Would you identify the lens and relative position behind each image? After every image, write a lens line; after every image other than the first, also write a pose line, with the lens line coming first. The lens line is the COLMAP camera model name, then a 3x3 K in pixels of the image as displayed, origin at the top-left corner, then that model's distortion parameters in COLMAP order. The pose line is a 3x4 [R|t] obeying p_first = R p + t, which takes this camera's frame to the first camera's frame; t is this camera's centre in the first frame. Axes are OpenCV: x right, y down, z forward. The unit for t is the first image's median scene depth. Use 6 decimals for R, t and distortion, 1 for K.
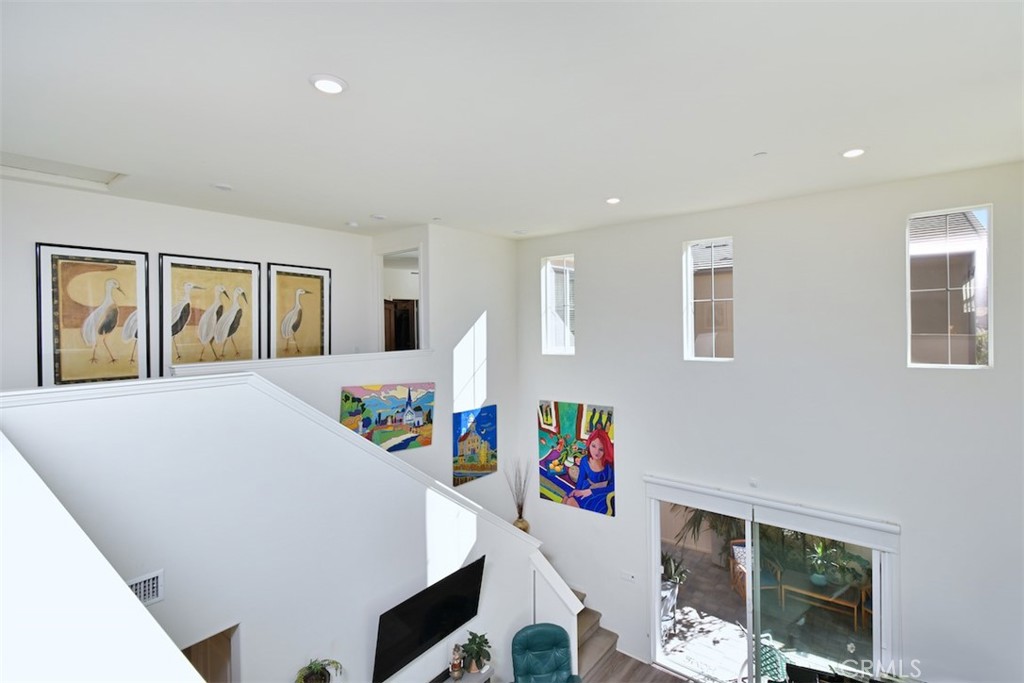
lens RADIAL K [[454.9, 0, 562.1], [0, 454.9, 354.1], [0, 0, 1]] dist [0.015984, -0.000843]
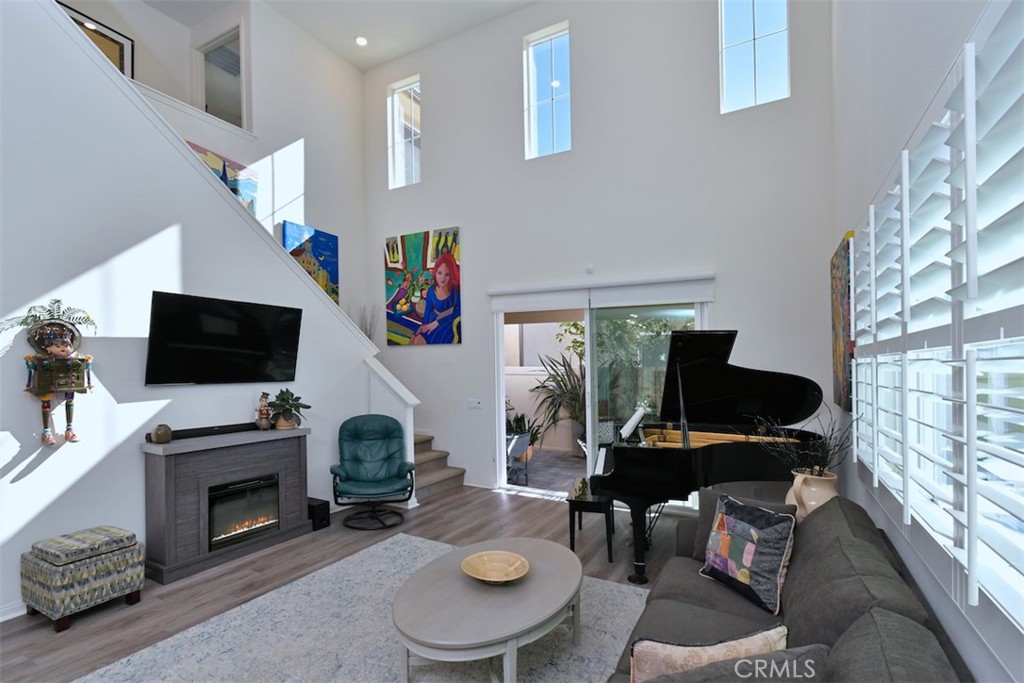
lens RADIAL K [[454.9, 0, 509.3], [0, 454.9, 370.2], [0, 0, 1]] dist [0.015984, -0.000843]
pose [[0.992500, 0.001715, 0.122232, 0.095733], [0.000548, 0.999829, -0.018478, 0.417838], [-0.122243, 0.018407, 0.992330, 0.028319]]
